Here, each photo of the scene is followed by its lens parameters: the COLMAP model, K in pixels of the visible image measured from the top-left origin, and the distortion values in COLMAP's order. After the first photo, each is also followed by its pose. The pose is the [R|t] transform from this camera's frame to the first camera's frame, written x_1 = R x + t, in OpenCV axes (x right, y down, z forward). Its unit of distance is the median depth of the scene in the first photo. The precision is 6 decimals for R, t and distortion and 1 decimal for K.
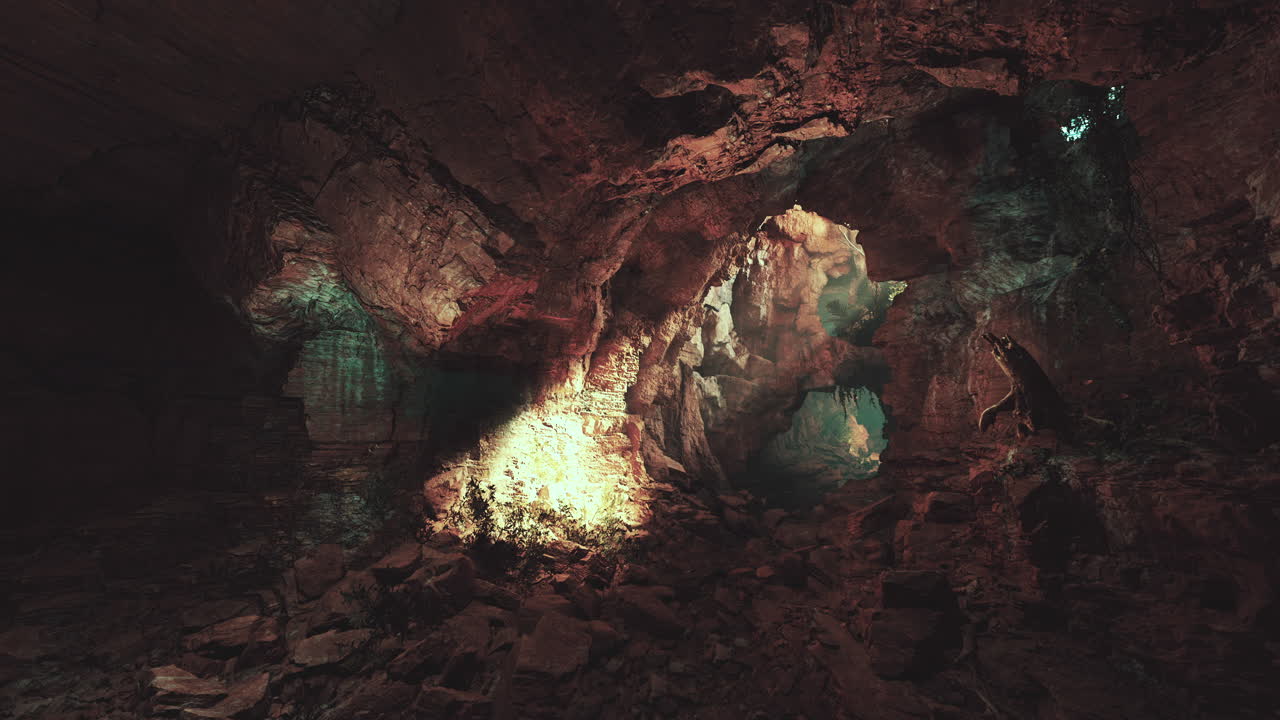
lens RADIAL K [[383.7, 0, 638.4], [0, 383.7, 358.1], [0, 0, 1]] dist [0.000095, 0.000039]
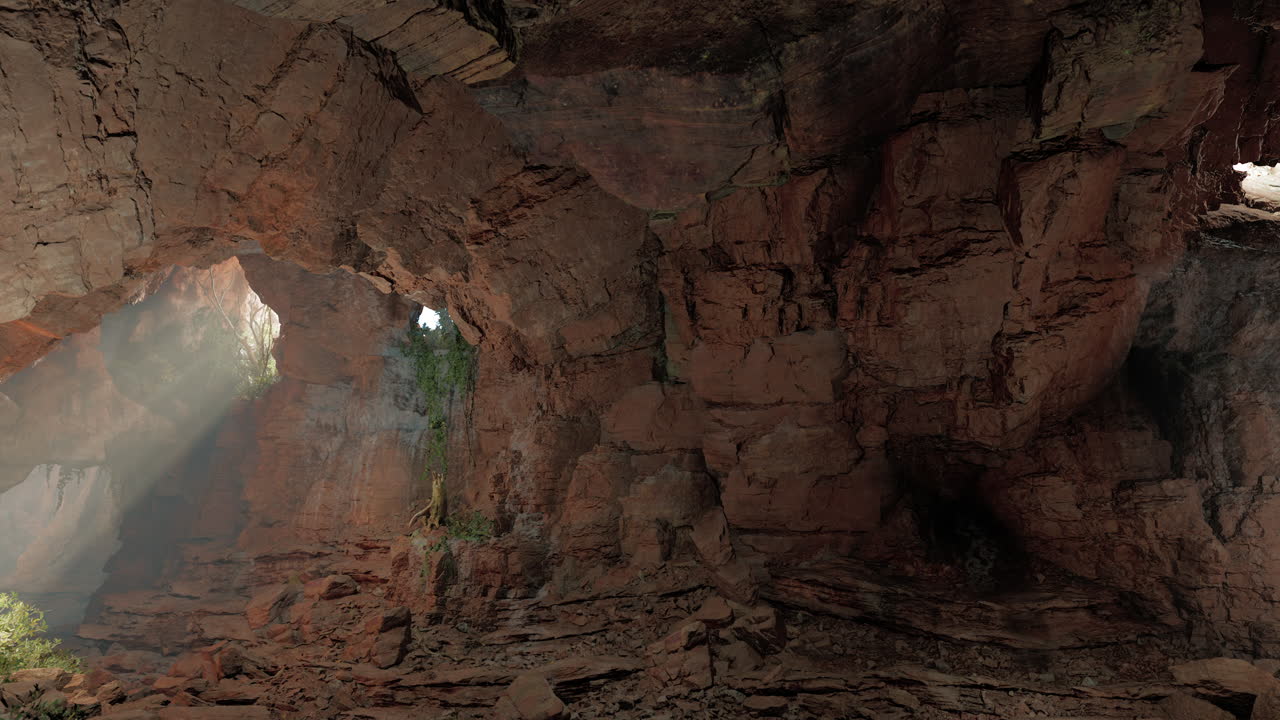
lens RADIAL K [[678.5, 0, 631.1], [0, 678.5, 357.1], [0, 0, 1]] dist [-0.000123, -0.000570]
pose [[0.076290, 0.271295, 0.959468, -1.074226], [-0.198284, 0.947181, -0.252055, 0.022948], [-0.977171, -0.171017, 0.126054, -0.094065]]
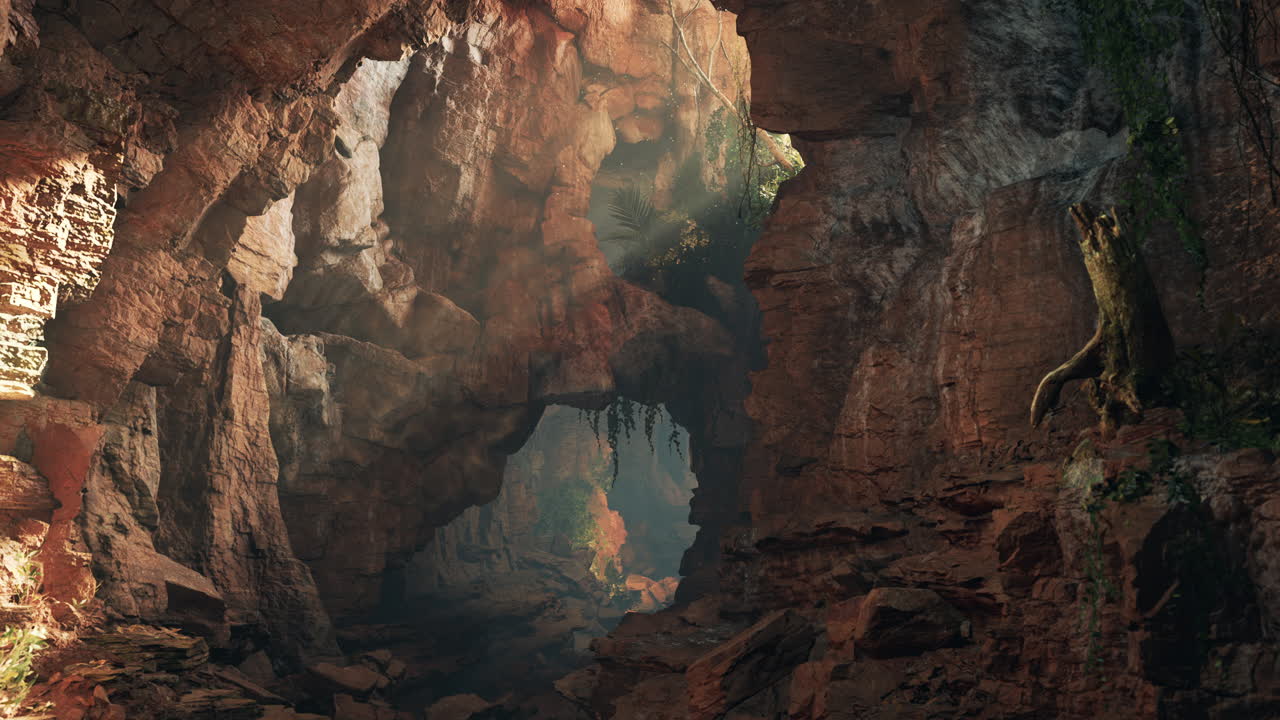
lens RADIAL K [[997.1, 0, 643.8], [0, 997.1, 355.6], [0, 0, 1]] dist [0.001232, -0.003710]
pose [[0.834734, 0.108077, 0.539943, -0.072222], [-0.109239, 0.993563, -0.029995, 0.103752], [-0.539709, -0.033945, 0.841167, 0.135957]]
